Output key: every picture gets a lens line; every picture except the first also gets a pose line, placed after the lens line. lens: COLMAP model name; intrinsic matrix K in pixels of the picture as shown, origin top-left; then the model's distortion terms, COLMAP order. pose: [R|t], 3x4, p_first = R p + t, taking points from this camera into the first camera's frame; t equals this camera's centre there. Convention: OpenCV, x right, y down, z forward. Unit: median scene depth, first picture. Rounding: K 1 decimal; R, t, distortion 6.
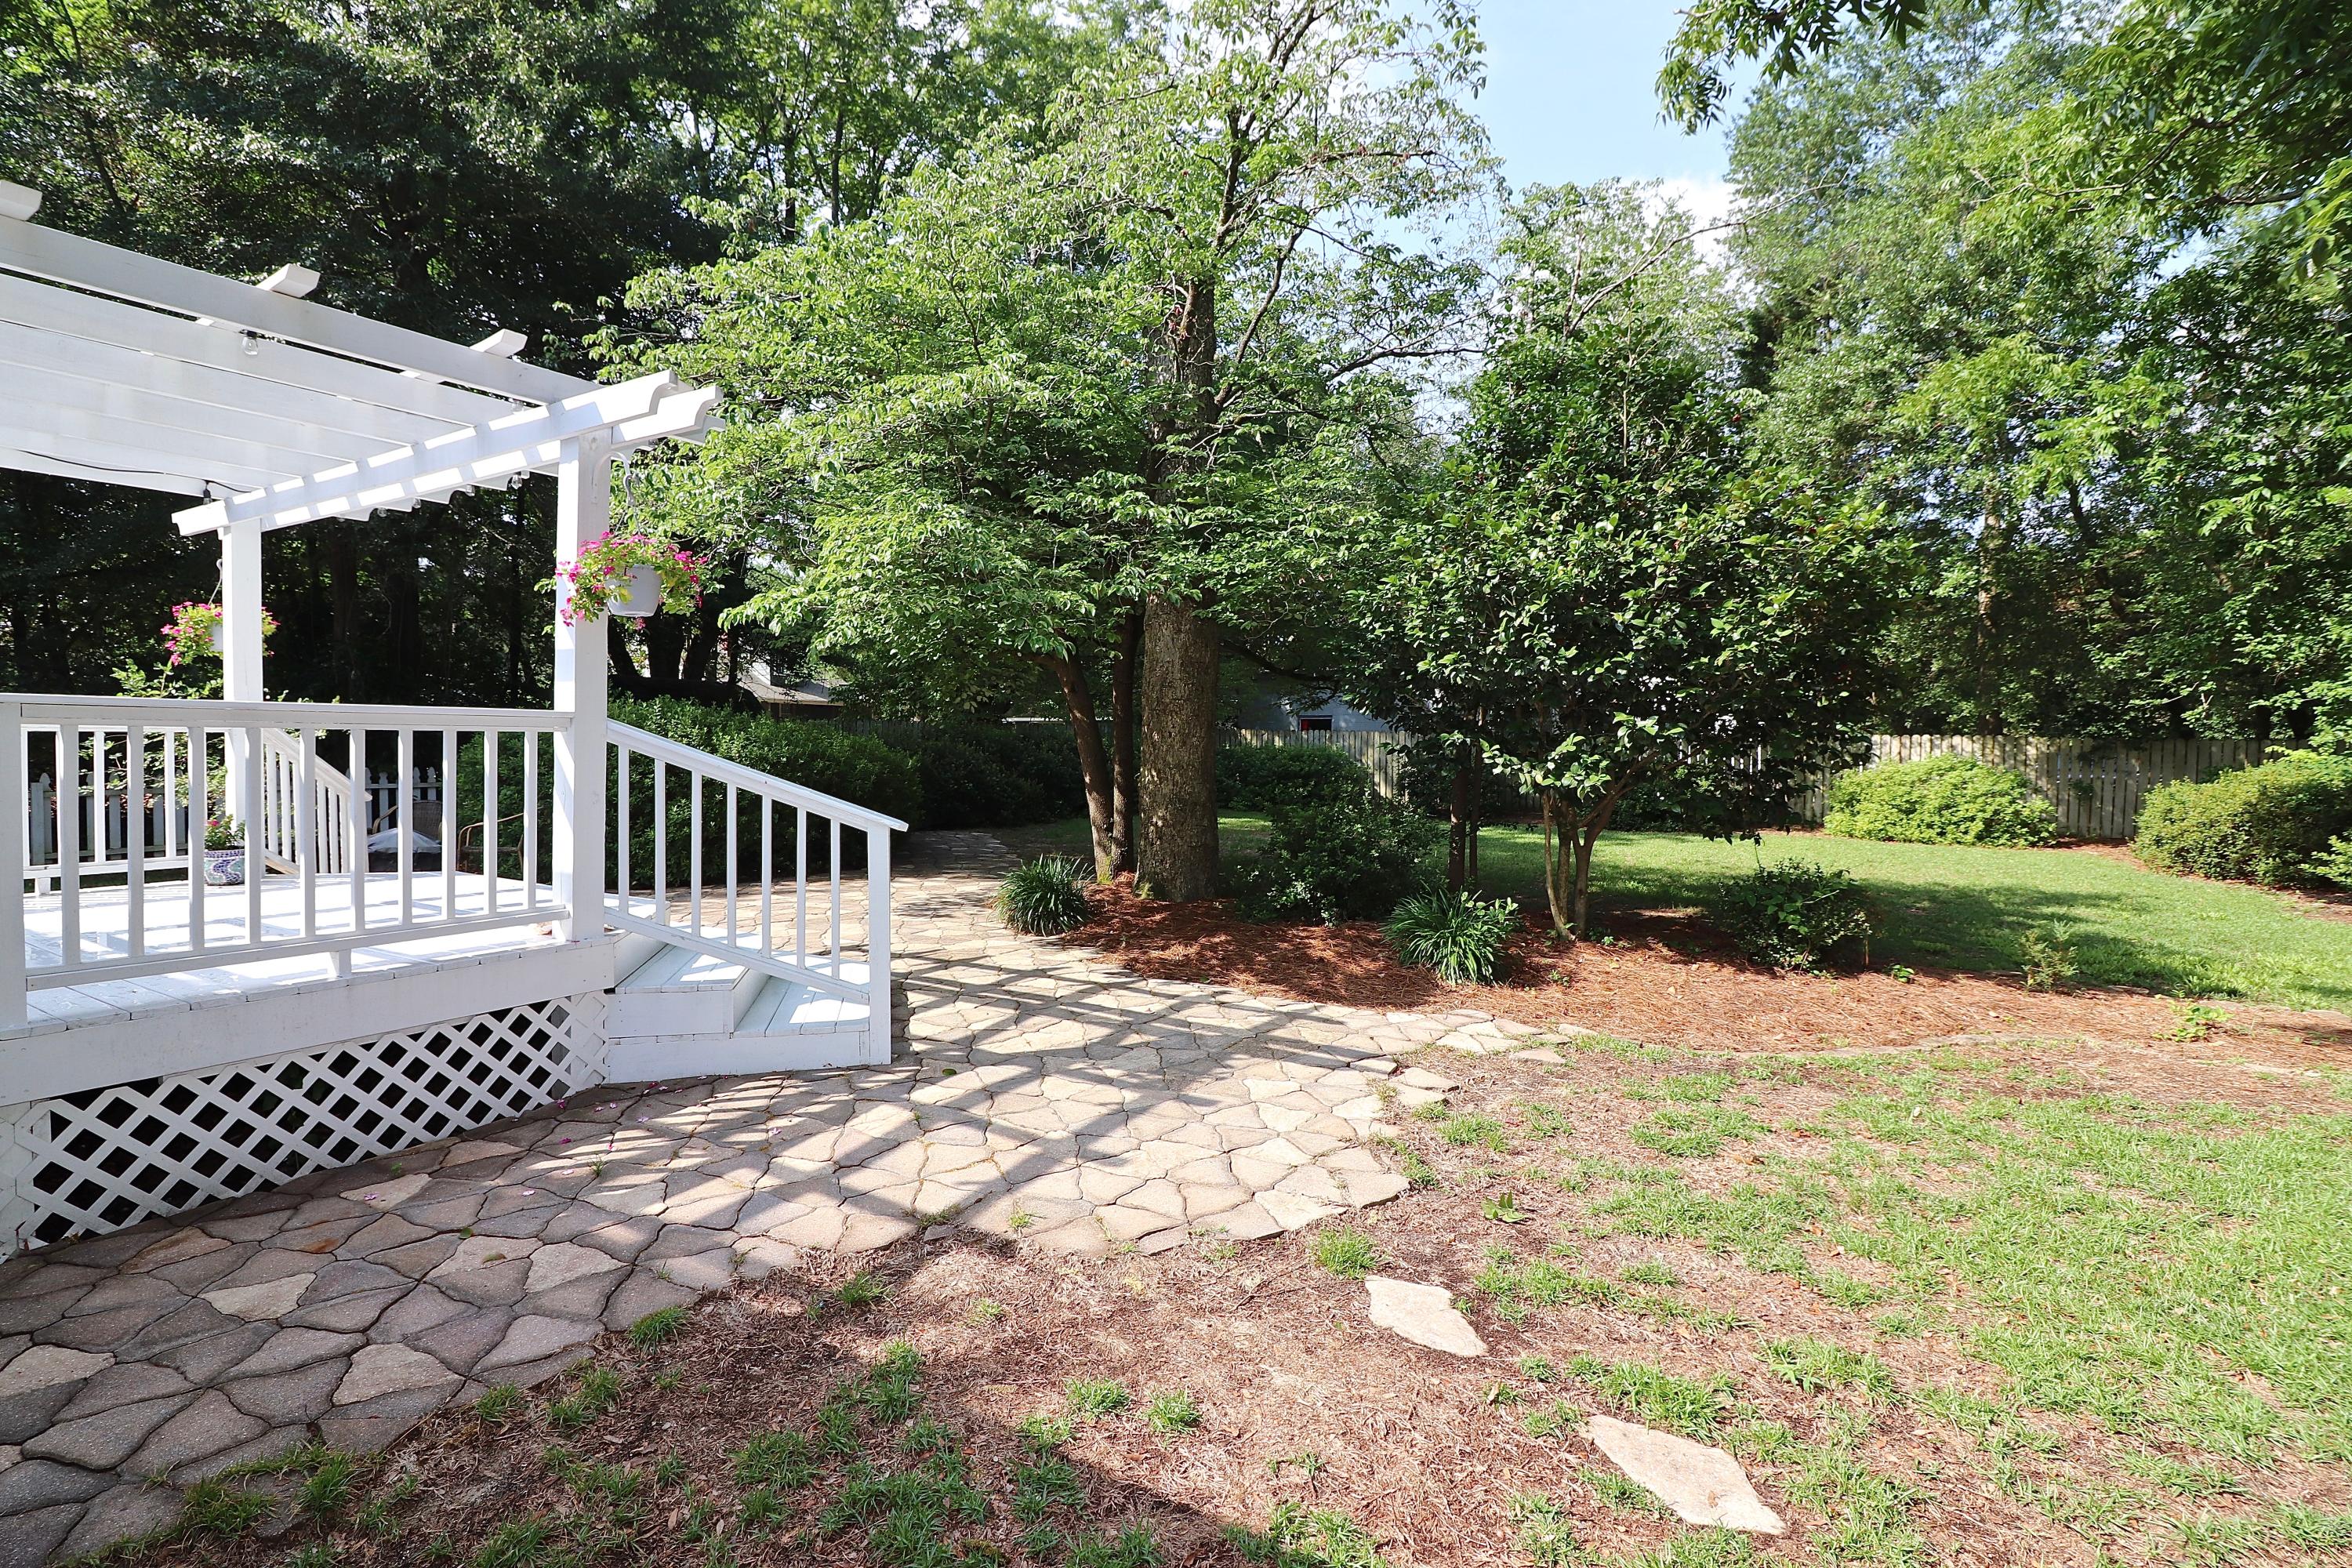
lens RADIAL K [[1105.2, 0, 1169.9], [0, 1105.2, 763.9], [0, 0, 1]] dist [-0.004949, -0.007776]
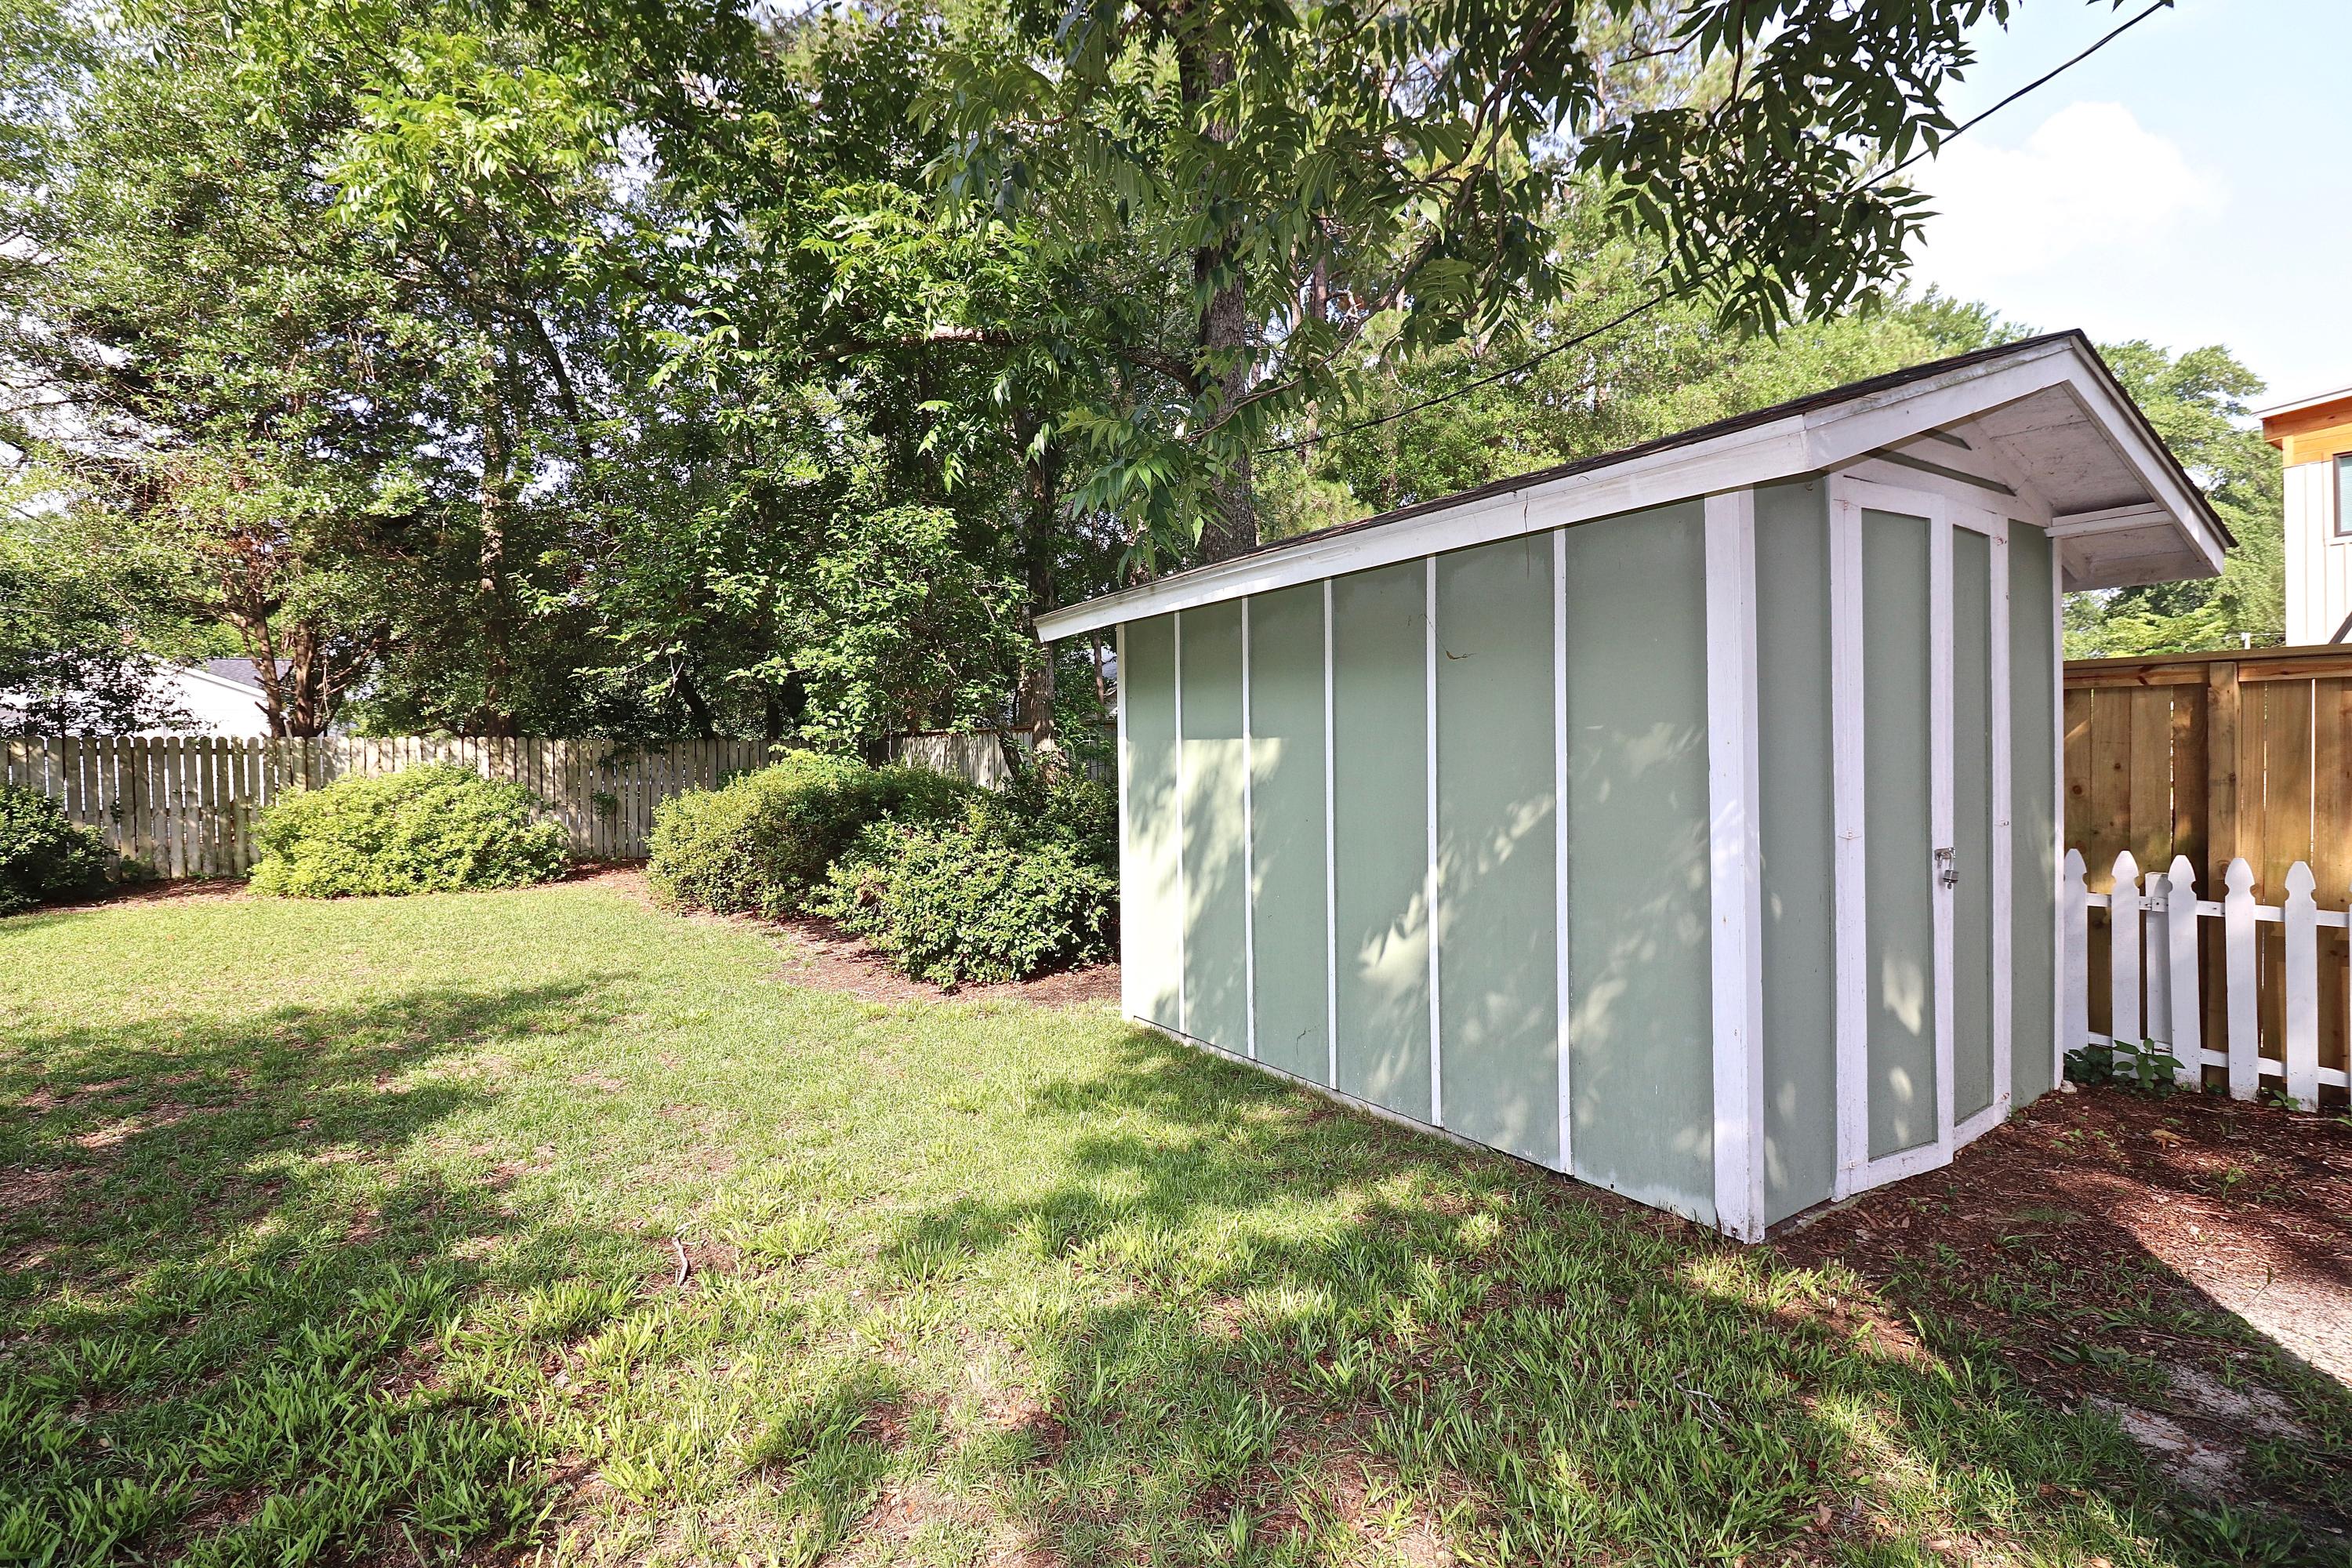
lens RADIAL K [[1105.2, 0, 1163.2], [0, 1105.2, 766.1], [0, 0, 1]] dist [-0.004949, -0.007776]
pose [[0.442990, -0.024571, 0.896190, 0.292469], [0.032603, 0.999405, 0.011285, 0.000285], [-0.895933, 0.024219, 0.443528, 0.271859]]
